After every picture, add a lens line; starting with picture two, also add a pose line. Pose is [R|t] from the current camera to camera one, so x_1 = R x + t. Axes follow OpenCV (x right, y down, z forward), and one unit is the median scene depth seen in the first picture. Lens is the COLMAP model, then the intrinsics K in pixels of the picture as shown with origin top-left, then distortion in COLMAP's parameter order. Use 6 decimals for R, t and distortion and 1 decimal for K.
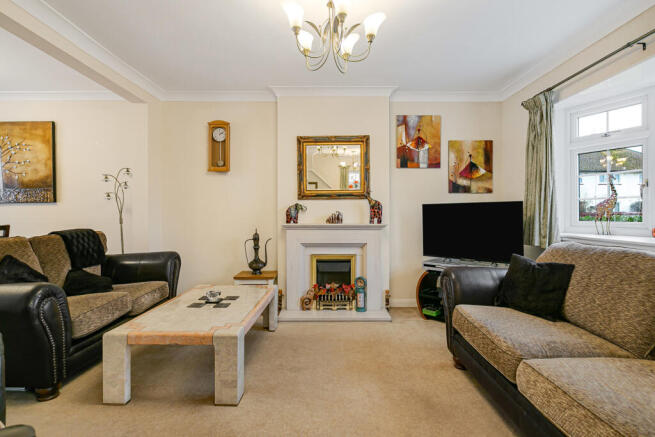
lens RADIAL K [[328.4, 0, 327.0], [0, 328.4, 213.3], [0, 0, 1]] dist [-0.001219, -0.000370]
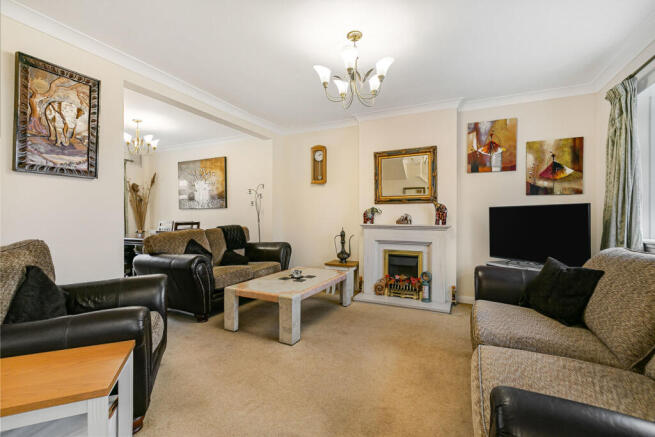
lens RADIAL K [[295.9, 0, 326.9], [0, 295.9, 216.3], [0, 0, 1]] dist [0.003004, 0.000015]
pose [[0.899257, 0.004551, -0.437398, 0.241006], [-0.002384, 0.999982, 0.005504, -0.002600], [0.437415, -0.003907, 0.899251, -0.068437]]
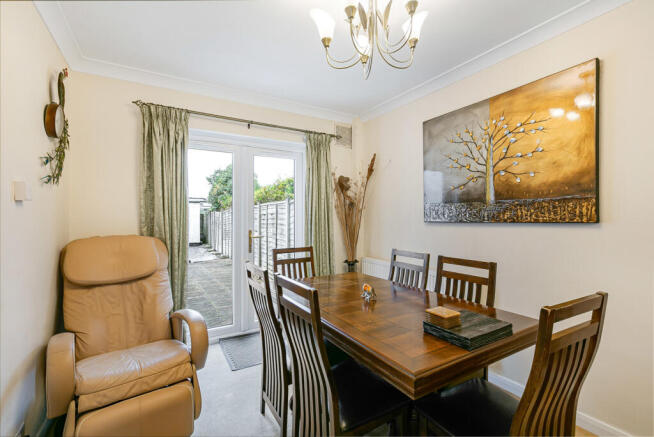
lens RADIAL K [[295.4, 0, 328.4], [0, 295.4, 217.4], [0, 0, 1]] dist [0.003004, 0.000015]
pose [[0.504901, 0.002477, -0.863174, -0.703628], [-0.000071, 0.999996, 0.002828, -0.047130], [0.863177, -0.001367, 0.504899, 0.460505]]
